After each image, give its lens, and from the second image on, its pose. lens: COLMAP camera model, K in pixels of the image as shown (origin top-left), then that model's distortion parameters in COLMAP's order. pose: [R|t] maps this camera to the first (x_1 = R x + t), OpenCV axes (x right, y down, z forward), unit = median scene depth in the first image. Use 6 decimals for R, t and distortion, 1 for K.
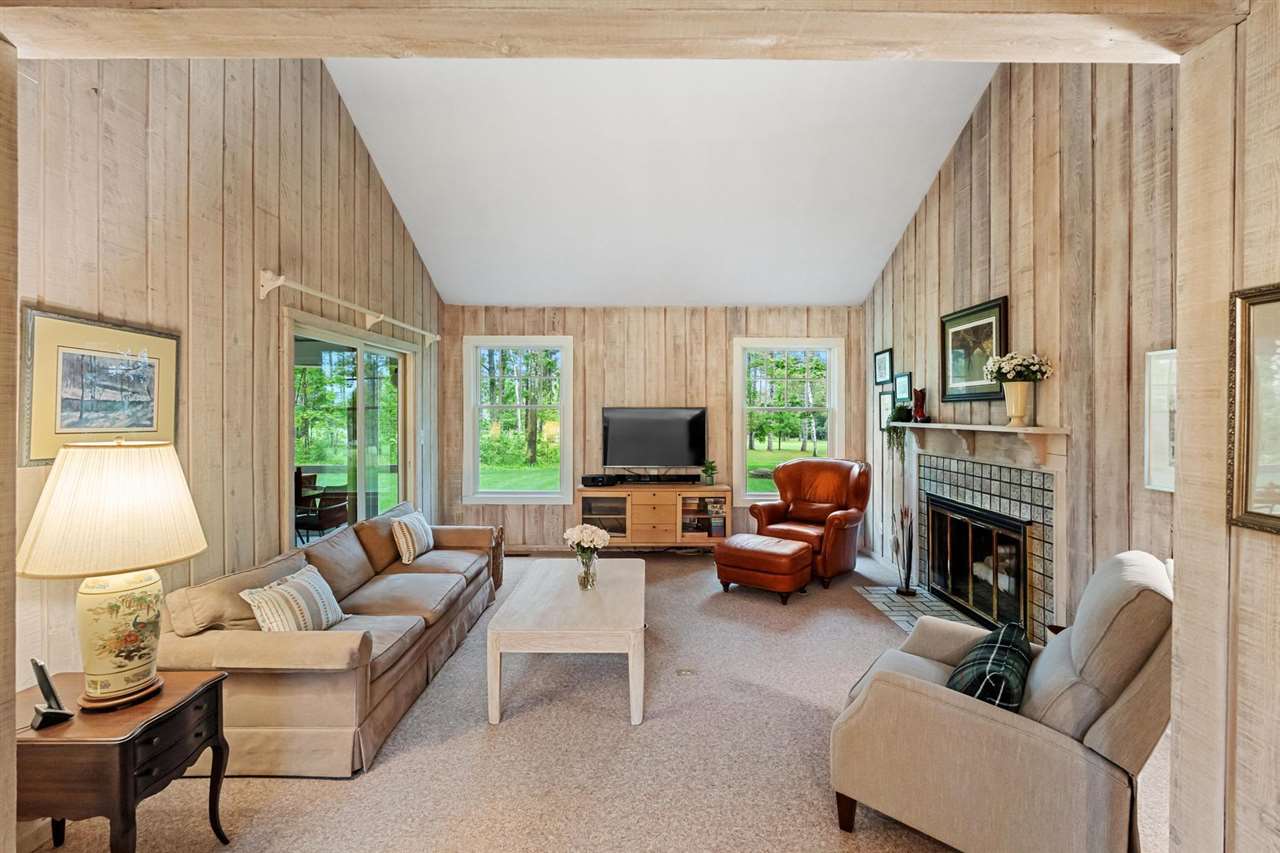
lens RADIAL K [[568.2, 0, 639.6], [0, 568.2, 419.4], [0, 0, 1]] dist [-0.002761, 0.001180]
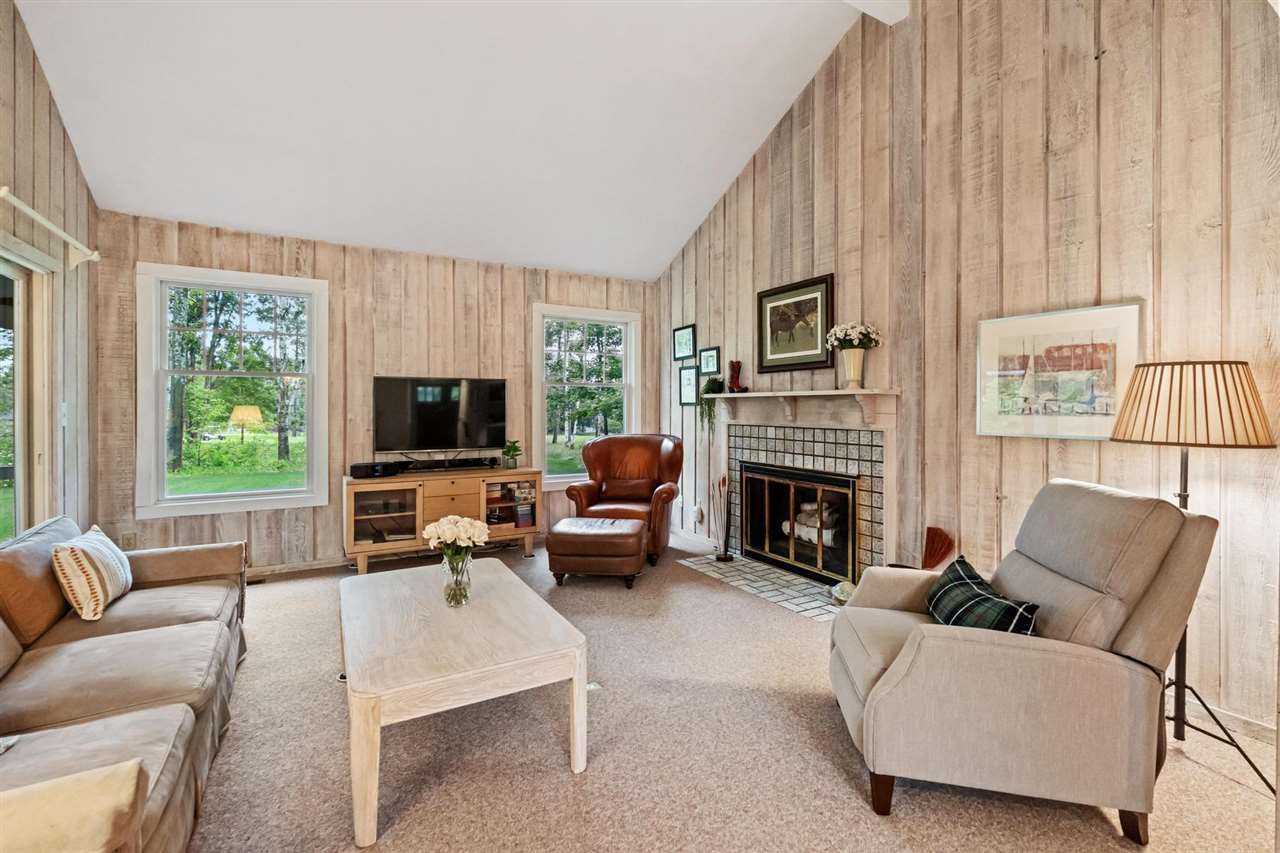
lens RADIAL K [[568.2, 0, 638.6], [0, 568.2, 413.1], [0, 0, 1]] dist [-0.002761, 0.001180]
pose [[0.862969, -0.005103, 0.505231, -0.200310], [0.006537, 0.999978, -0.001064, 0.044284], [-0.505215, 0.004221, 0.862983, 0.202702]]
